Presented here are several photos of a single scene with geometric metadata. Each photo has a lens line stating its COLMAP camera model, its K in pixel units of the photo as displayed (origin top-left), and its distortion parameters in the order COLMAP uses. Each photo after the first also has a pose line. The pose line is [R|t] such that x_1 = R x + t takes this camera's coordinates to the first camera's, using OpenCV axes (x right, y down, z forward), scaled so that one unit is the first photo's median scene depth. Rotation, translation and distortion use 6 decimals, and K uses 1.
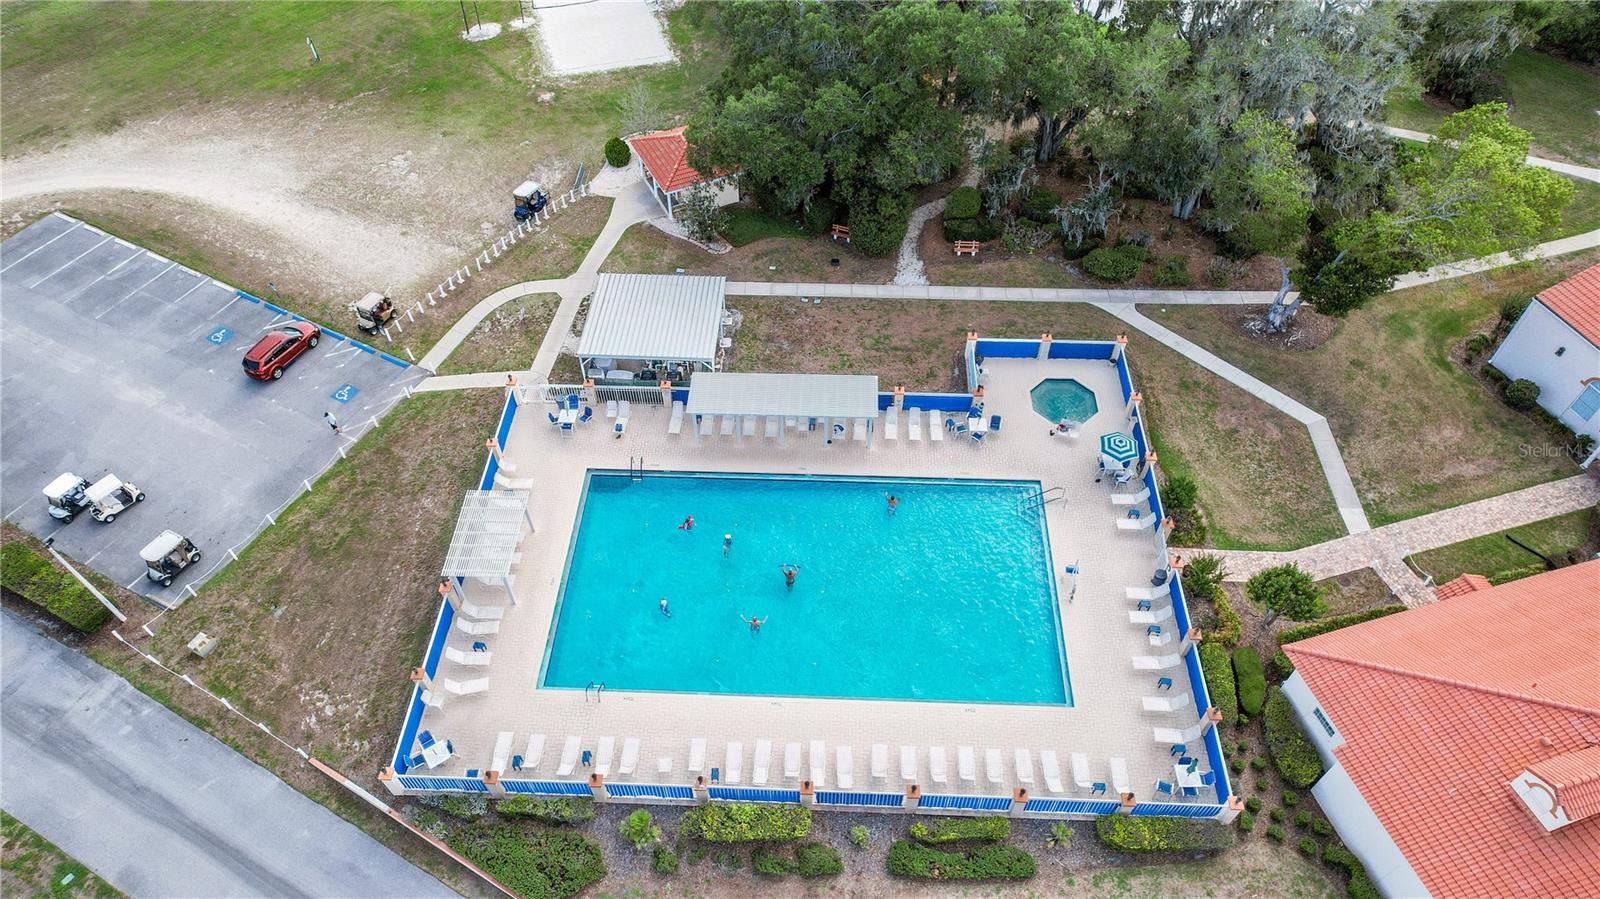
lens RADIAL K [[1016.9, 0, 797.8], [0, 1016.9, 459.5], [0, 0, 1]] dist [-0.040996, 0.071844]
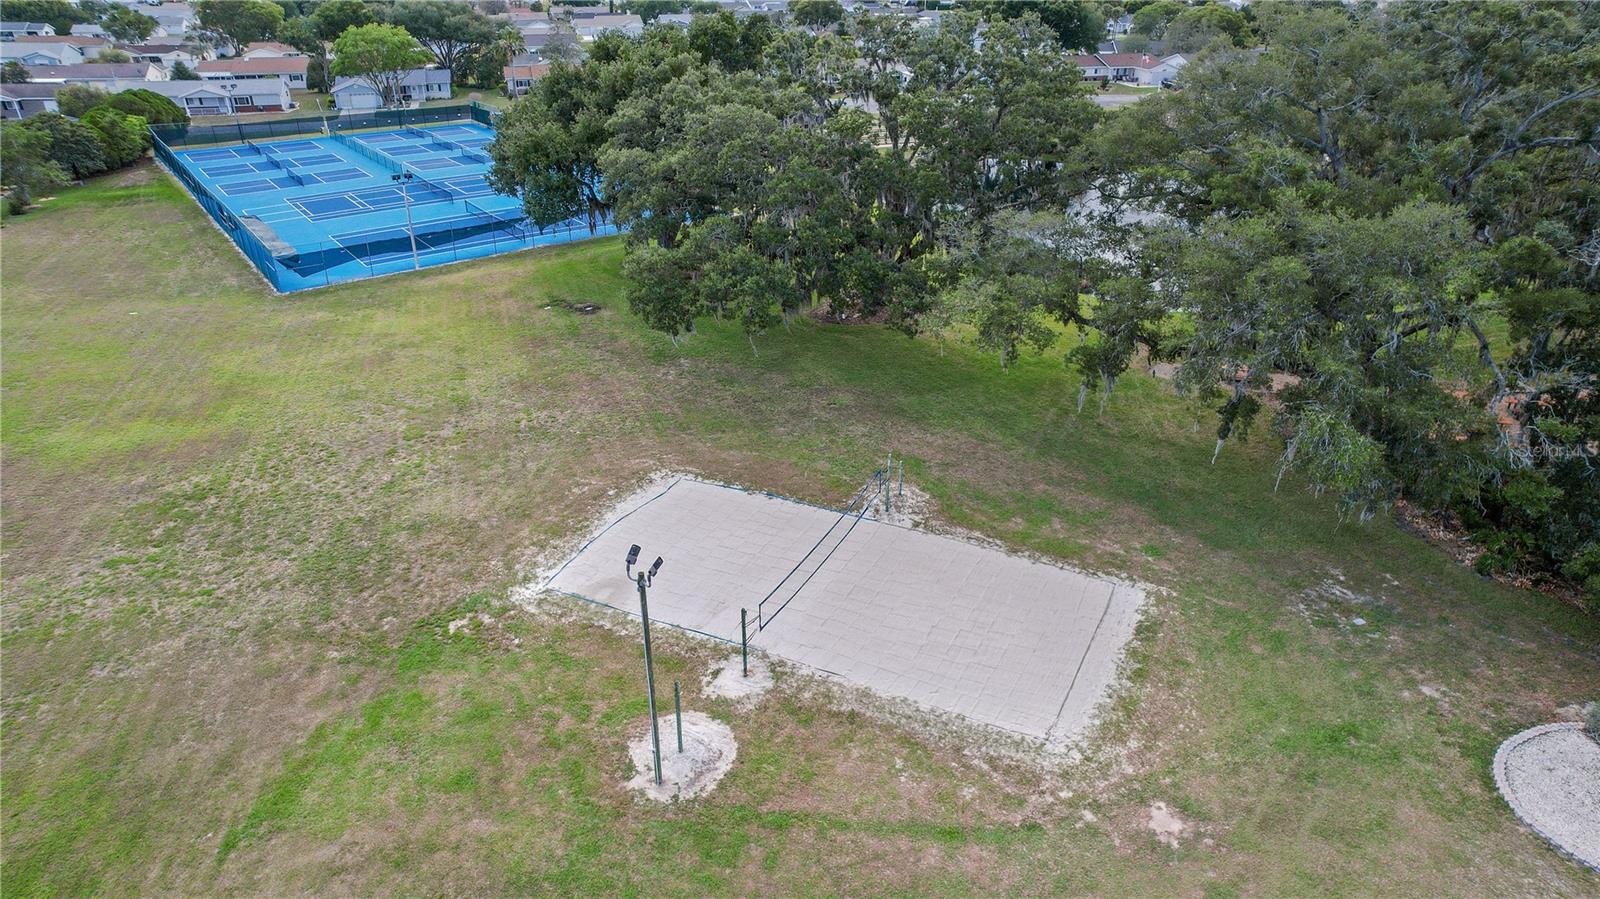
lens RADIAL K [[1016.9, 0, 797.8], [0, 1016.9, 459.5], [0, 0, 1]] dist [-0.040996, 0.071844]
pose [[0.706912, -0.312627, 0.634460, -0.639915], [0.530691, 0.827447, -0.183572, -0.581493], [-0.467592, 0.466471, 0.750841, 0.950552]]
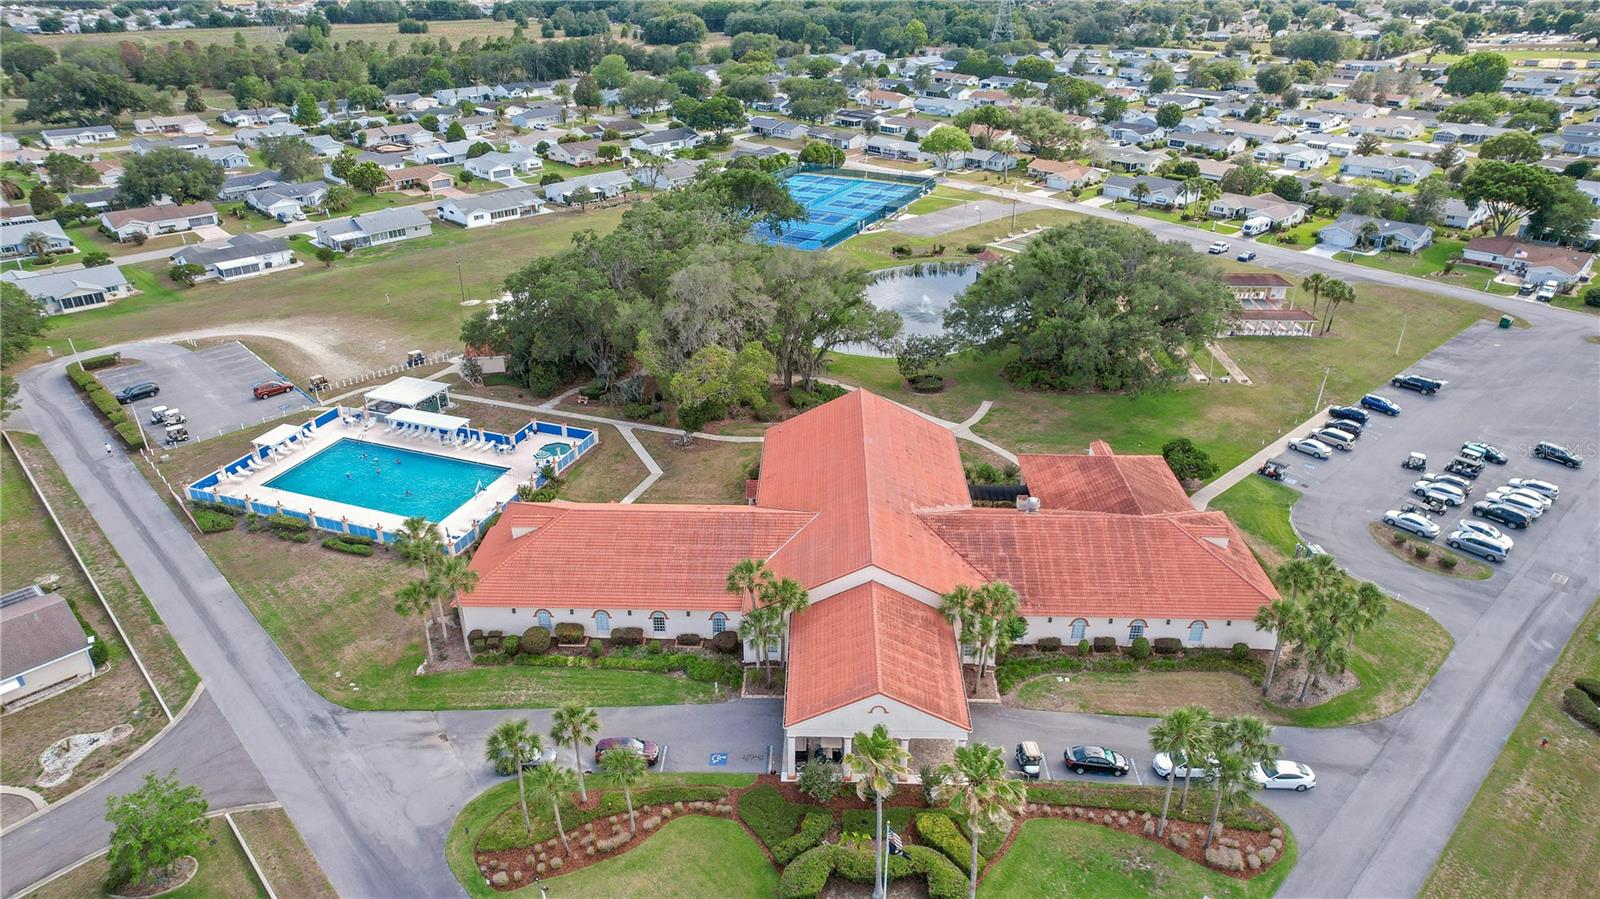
lens RADIAL K [[1016.9, 0, 797.8], [0, 1016.9, 459.5], [0, 0, 1]] dist [-0.040996, 0.071844]
pose [[0.951760, 0.146826, -0.269436, 1.183454], [-0.236437, 0.910603, -0.338970, 0.501731], [0.195580, 0.386322, 0.901390, -0.711660]]
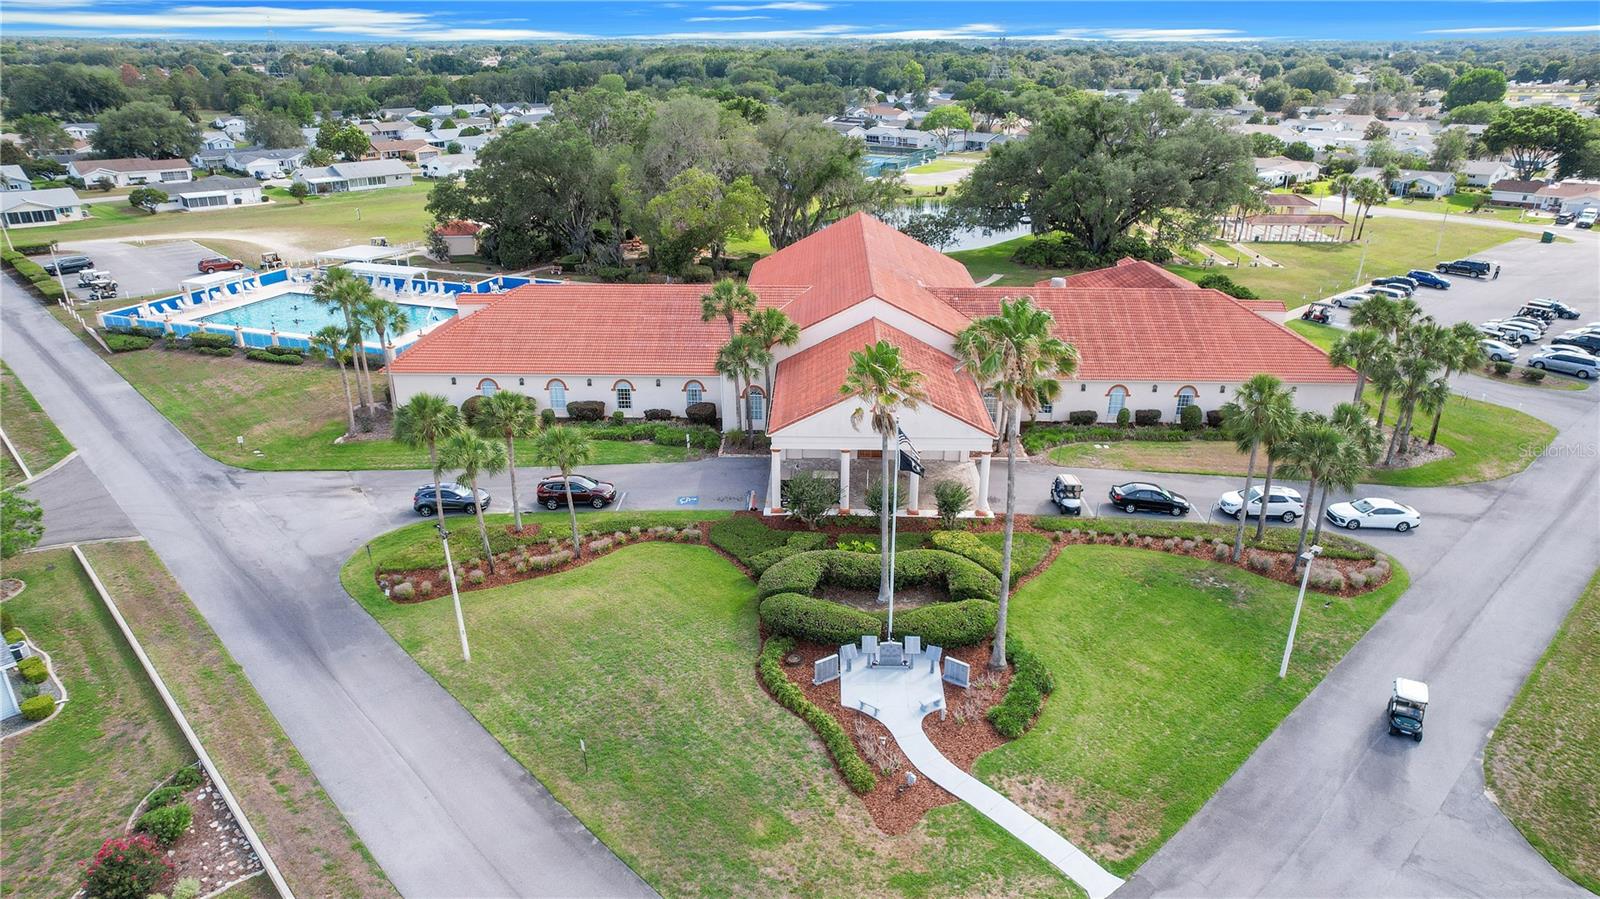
lens RADIAL K [[1016.9, 0, 797.8], [0, 1016.9, 459.5], [0, 0, 1]] dist [-0.040996, 0.071844]
pose [[0.951720, 0.126596, -0.279649, 1.194380], [-0.237739, 0.880282, -0.410589, 0.779204], [0.194191, 0.457249, 0.867879, -0.368228]]
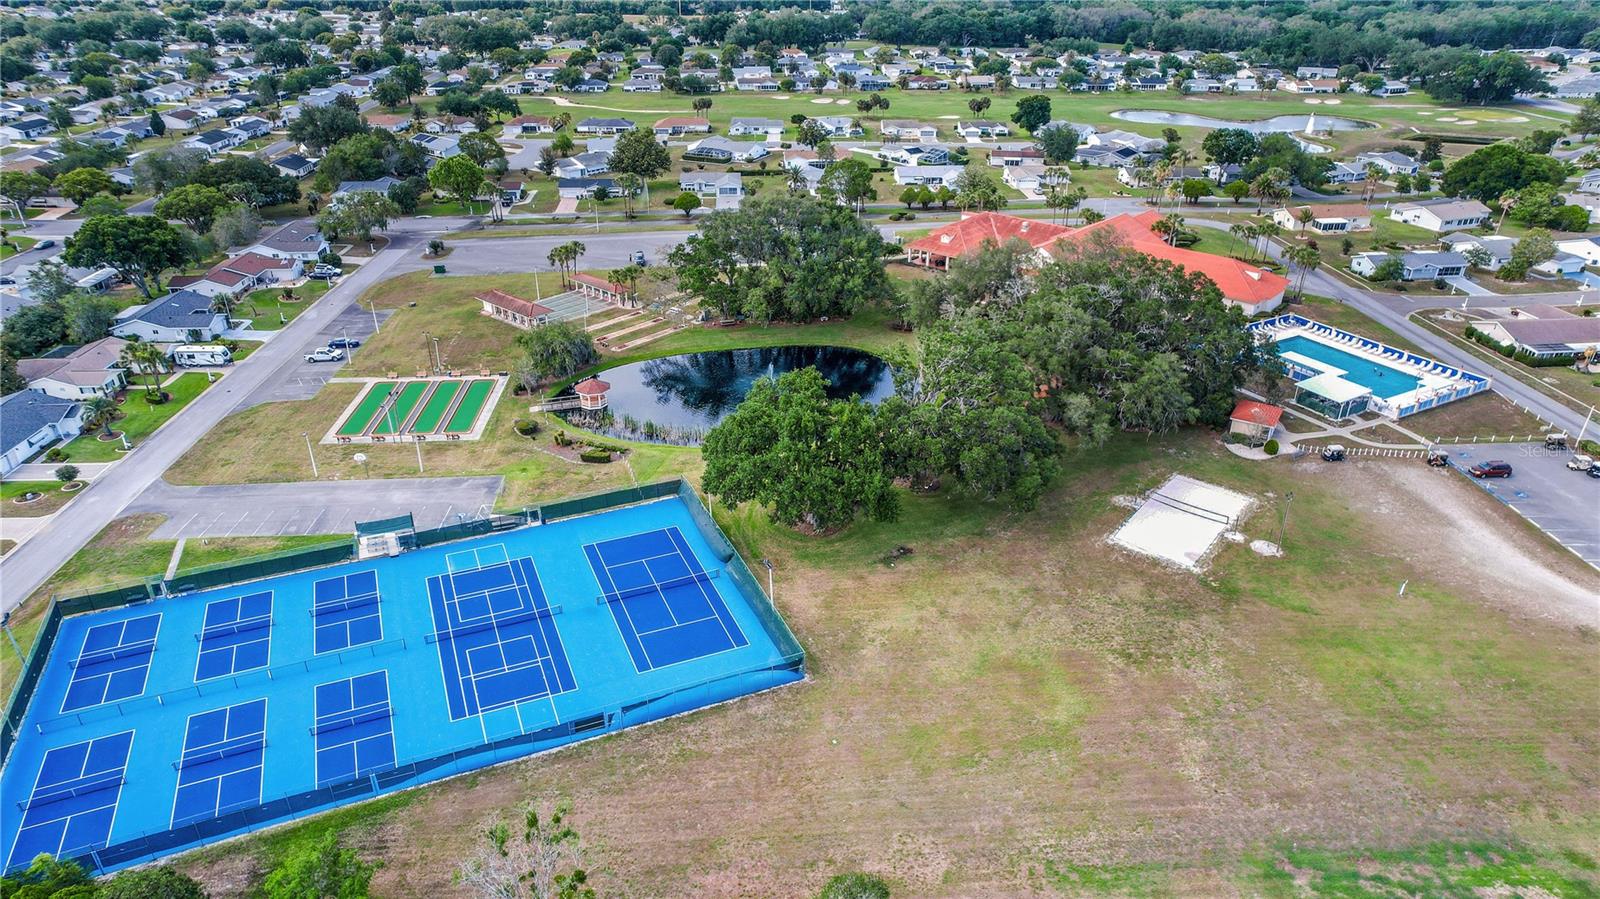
lens RADIAL K [[1016.9, 0, 797.8], [0, 1016.9, 459.5], [0, 0, 1]] dist [-0.040996, 0.071844]
pose [[-0.533237, -0.383717, 0.753936, -1.276627], [0.638058, 0.402747, 0.656259, -2.348947], [-0.555463, 0.830997, 0.030074, 1.653702]]
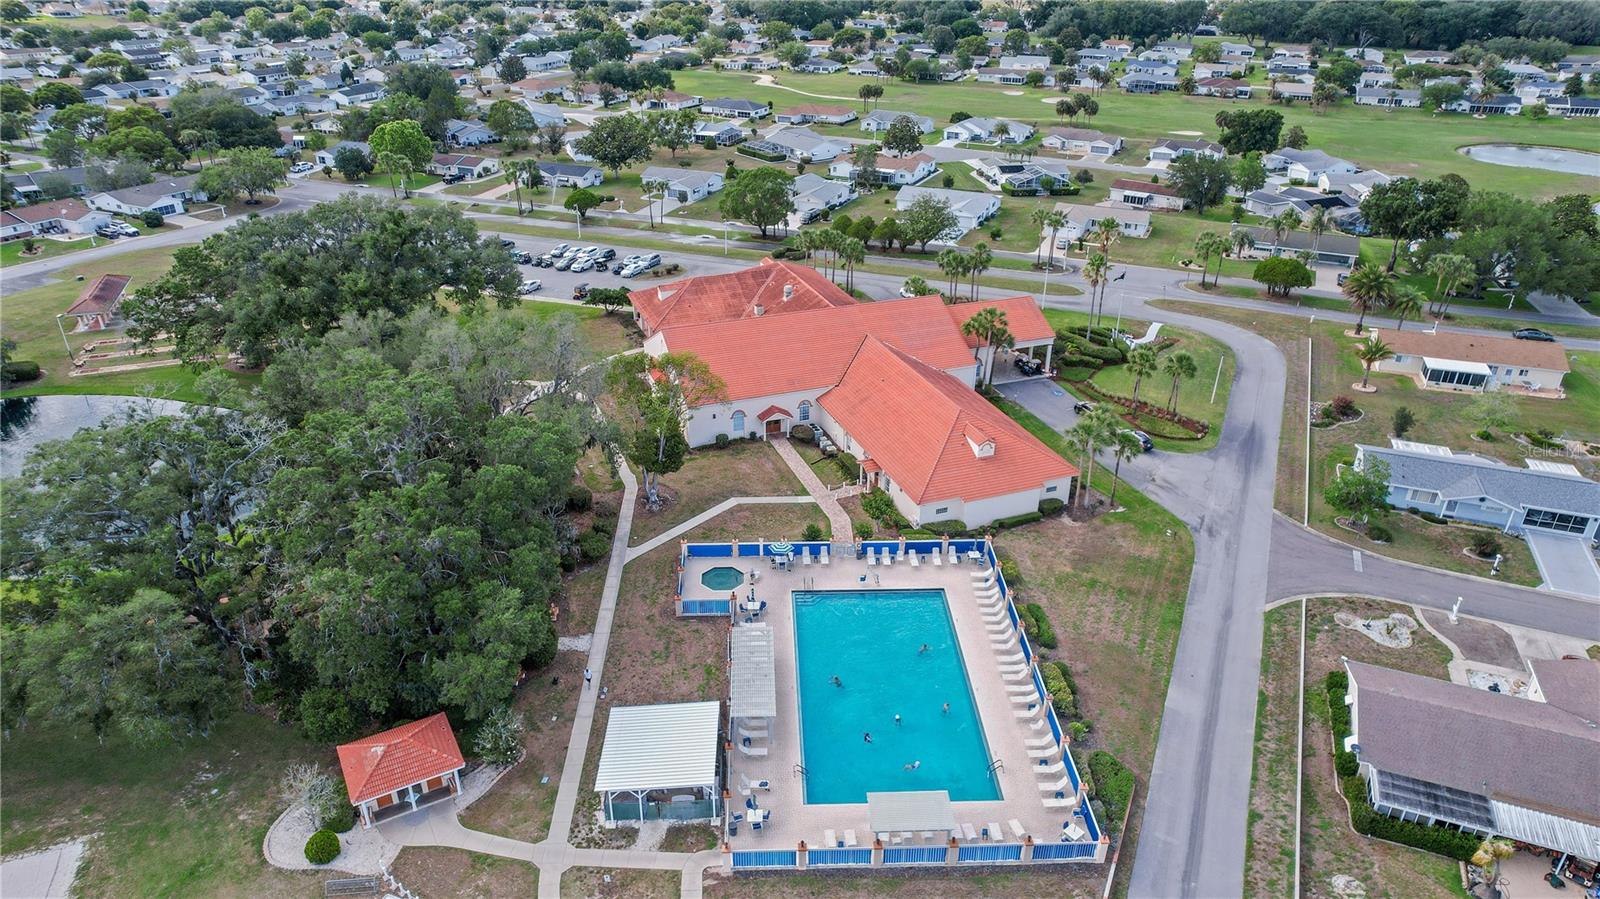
lens RADIAL K [[1016.9, 0, 797.8], [0, 1016.9, 459.5], [0, 0, 1]] dist [-0.040996, 0.071844]
pose [[-0.076637, -0.459086, 0.885080, -0.928621], [0.749855, 0.558527, 0.354633, -0.559719], [-0.657148, 0.690860, 0.301444, 0.302202]]
